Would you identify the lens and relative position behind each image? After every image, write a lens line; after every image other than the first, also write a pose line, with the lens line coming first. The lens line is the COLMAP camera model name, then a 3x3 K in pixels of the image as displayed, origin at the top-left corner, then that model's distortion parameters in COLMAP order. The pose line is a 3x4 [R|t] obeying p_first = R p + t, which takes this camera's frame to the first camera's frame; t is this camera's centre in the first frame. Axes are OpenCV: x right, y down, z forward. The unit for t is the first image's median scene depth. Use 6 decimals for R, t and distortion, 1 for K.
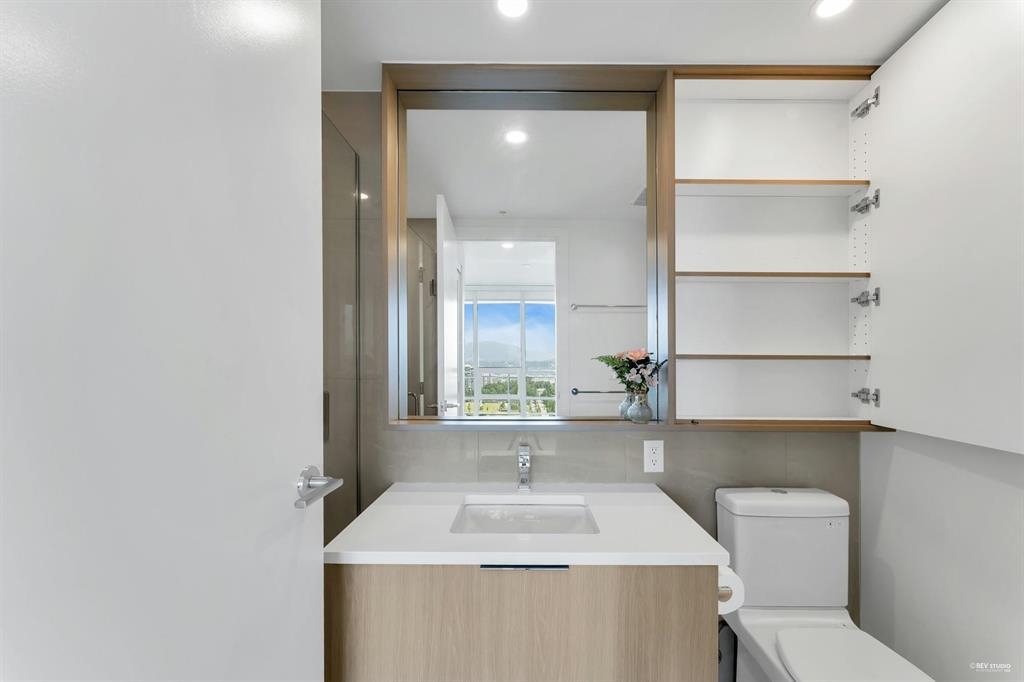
lens RADIAL K [[418.1, 0, 513.5], [0, 418.1, 343.0], [0, 0, 1]] dist [0.001063, 0.000010]
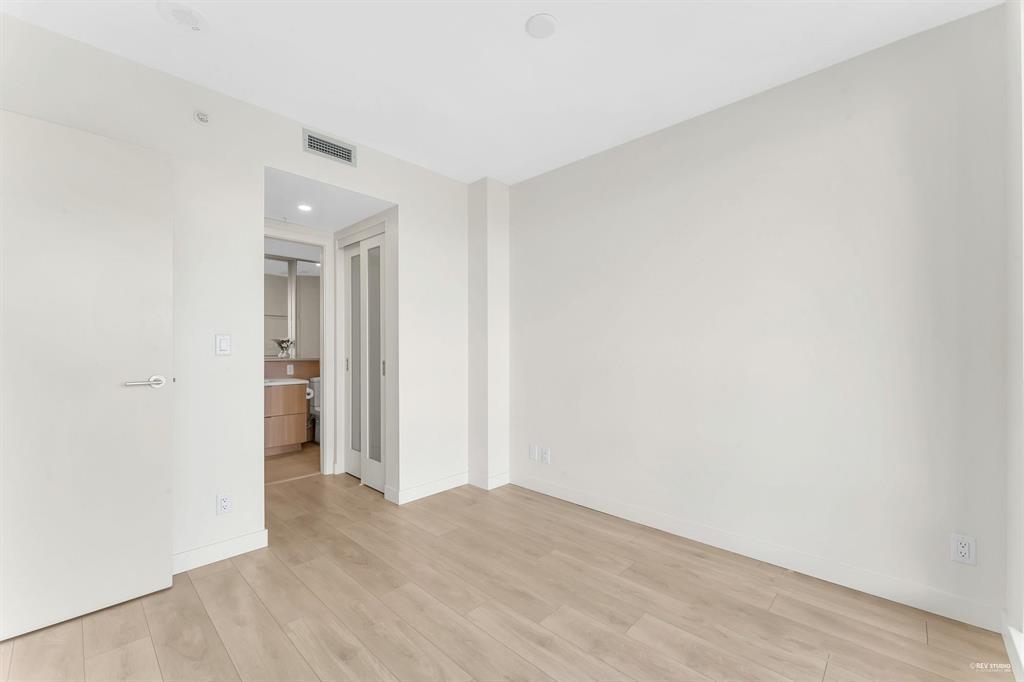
lens RADIAL K [[418.1, 0, 513.7], [0, 418.1, 343.4], [0, 0, 1]] dist [0.001063, 0.000010]
pose [[0.684901, 0.005290, 0.728616, -0.887135], [-0.002883, 0.999985, -0.004550, 0.072793], [-0.728630, 0.001016, 0.684907, -2.613556]]
